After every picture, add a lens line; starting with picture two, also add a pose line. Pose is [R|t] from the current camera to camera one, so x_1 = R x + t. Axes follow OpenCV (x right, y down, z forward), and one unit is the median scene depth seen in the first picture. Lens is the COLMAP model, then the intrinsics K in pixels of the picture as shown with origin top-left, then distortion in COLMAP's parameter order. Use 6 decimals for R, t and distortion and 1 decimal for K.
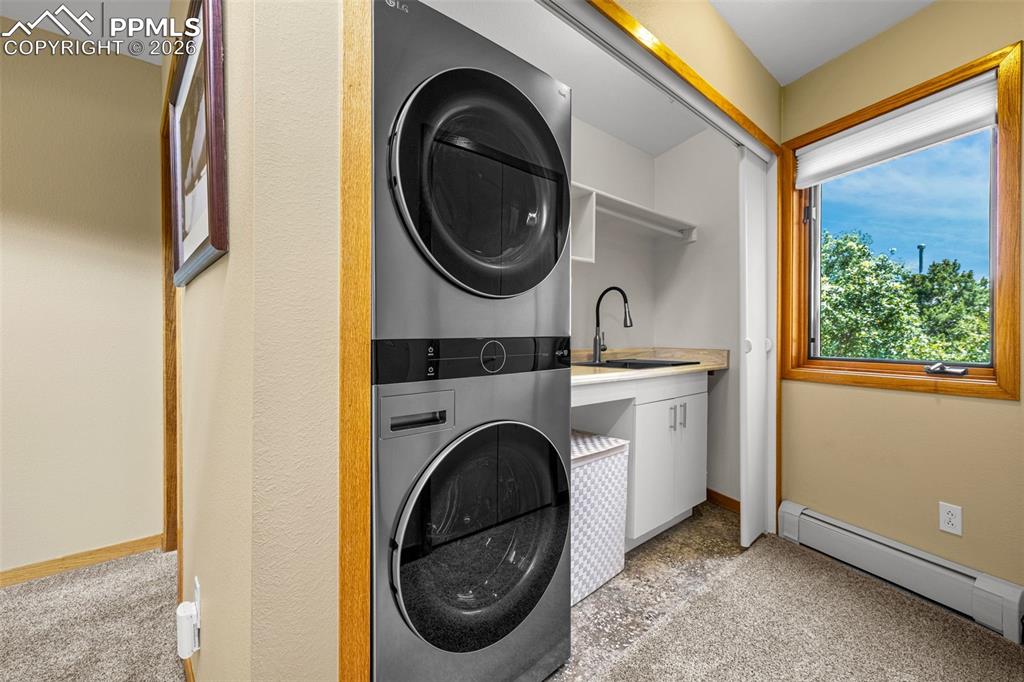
lens RADIAL K [[433.8, 0, 511.6], [0, 433.8, 336.6], [0, 0, 1]] dist [-0.003826, -0.000416]
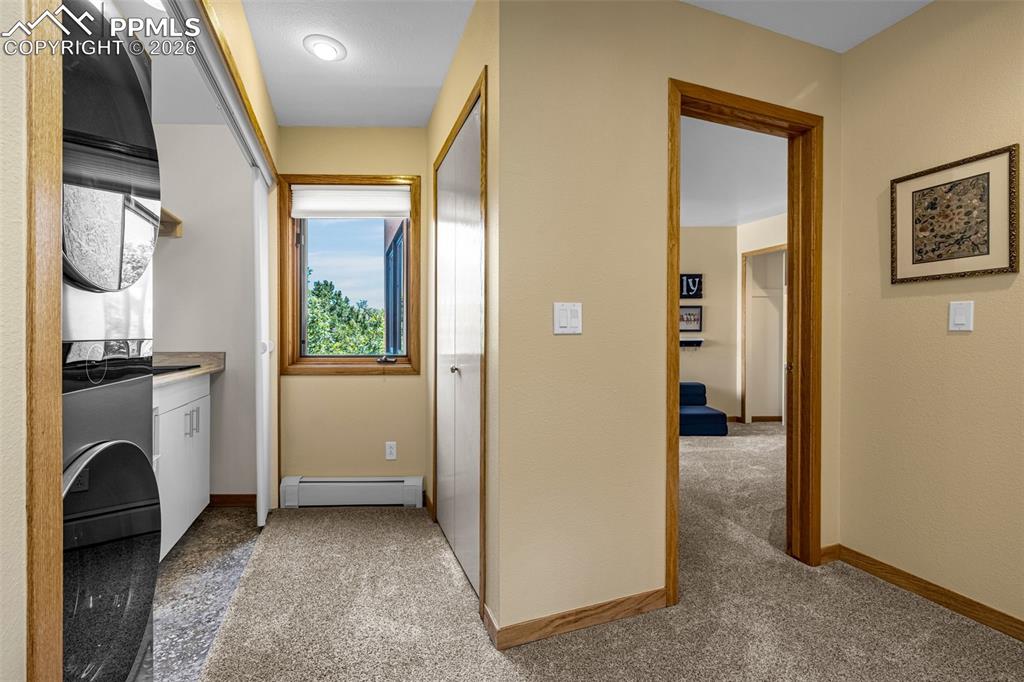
lens RADIAL K [[433.8, 0, 510.7], [0, 433.8, 340.1], [0, 0, 1]] dist [-0.003826, -0.000416]
pose [[0.354601, -0.001903, 0.935016, -0.270492], [-0.000516, 0.999997, 0.002231, -0.000243], [-0.935018, -0.001274, 0.354599, -0.002074]]
